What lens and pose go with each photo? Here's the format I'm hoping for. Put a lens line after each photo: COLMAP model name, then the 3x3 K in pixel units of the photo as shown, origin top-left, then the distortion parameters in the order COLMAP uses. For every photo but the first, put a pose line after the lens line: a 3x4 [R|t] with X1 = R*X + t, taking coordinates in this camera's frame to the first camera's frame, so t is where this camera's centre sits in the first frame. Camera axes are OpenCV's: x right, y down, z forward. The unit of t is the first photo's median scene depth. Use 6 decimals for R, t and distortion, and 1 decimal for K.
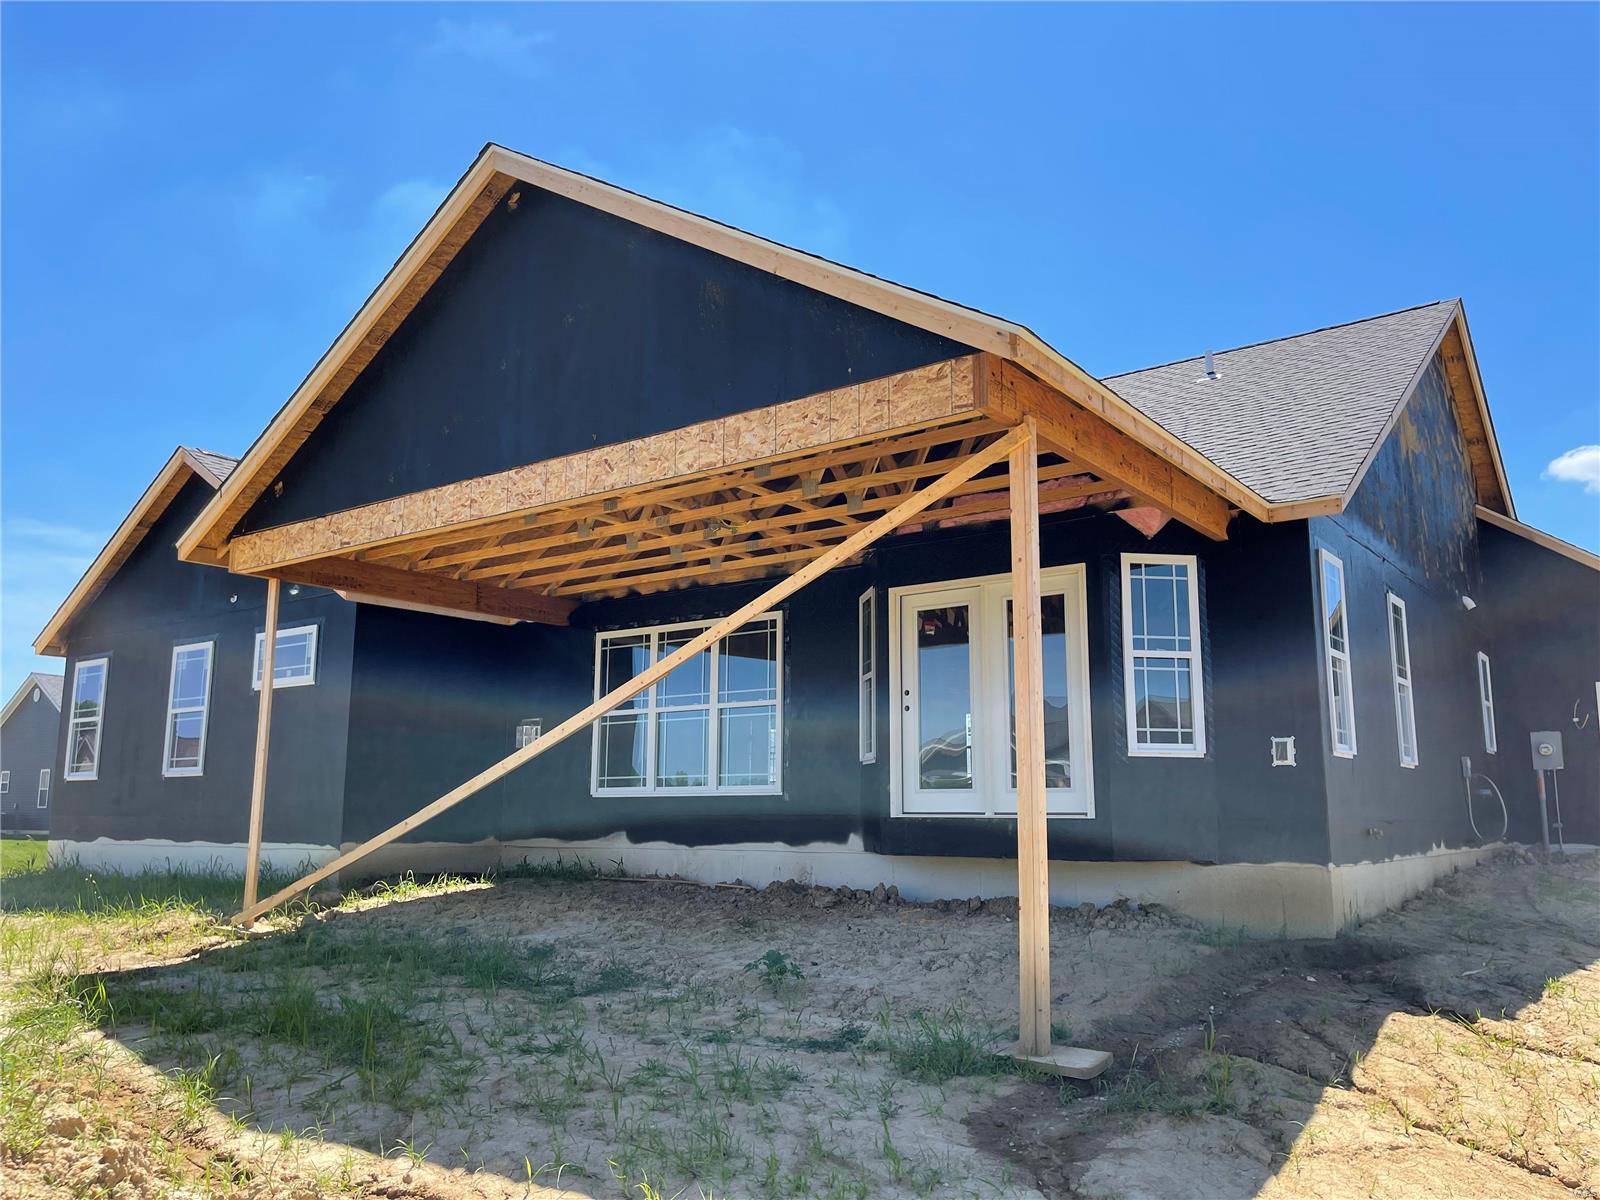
lens RADIAL K [[1212.3, 0, 800.0], [0, 1212.3, 600.0], [0, 0, 1]] dist [0.126598, -0.000455]
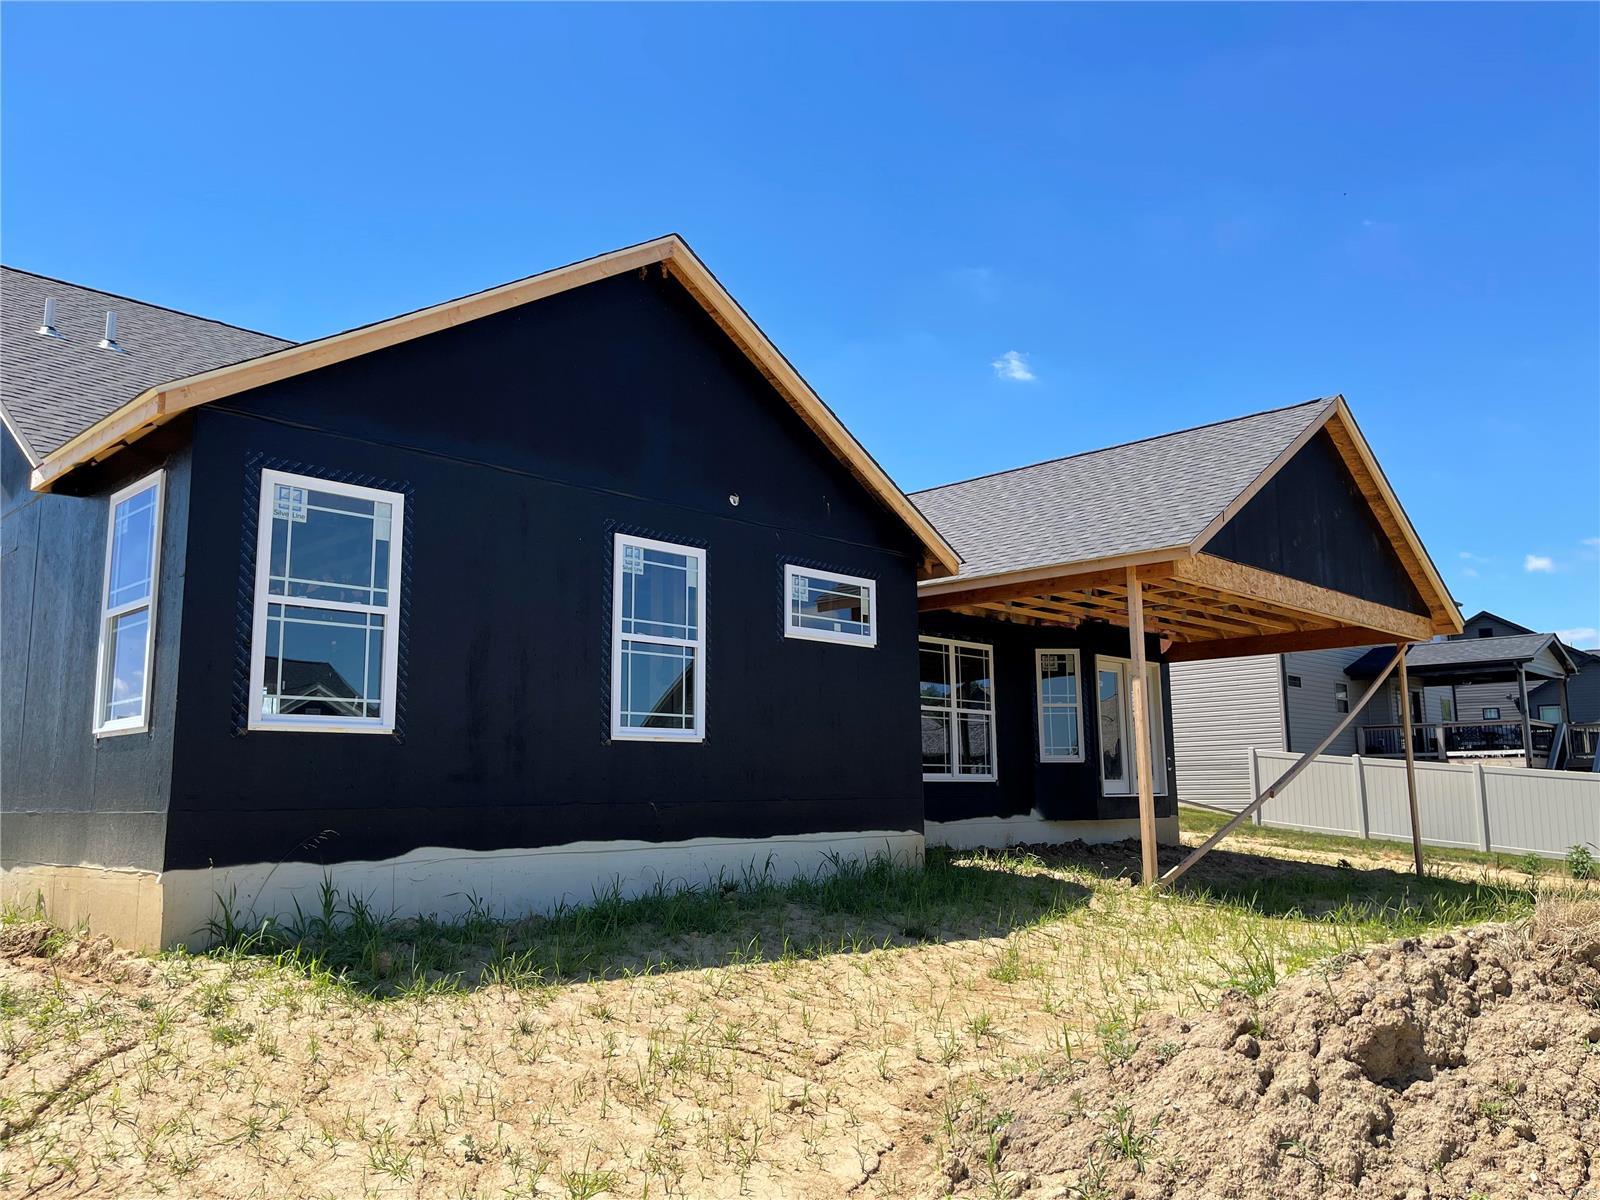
lens RADIAL K [[1188.0, 0, 800.0], [0, 1188.0, 600.0], [0, 0, 1]] dist [0.369309, 0.000168]
pose [[0.102610, 0.140046, 0.984814, -1.326654], [-0.179487, 0.976396, -0.120148, 0.156009], [-0.978394, -0.164433, 0.125324, 1.022903]]
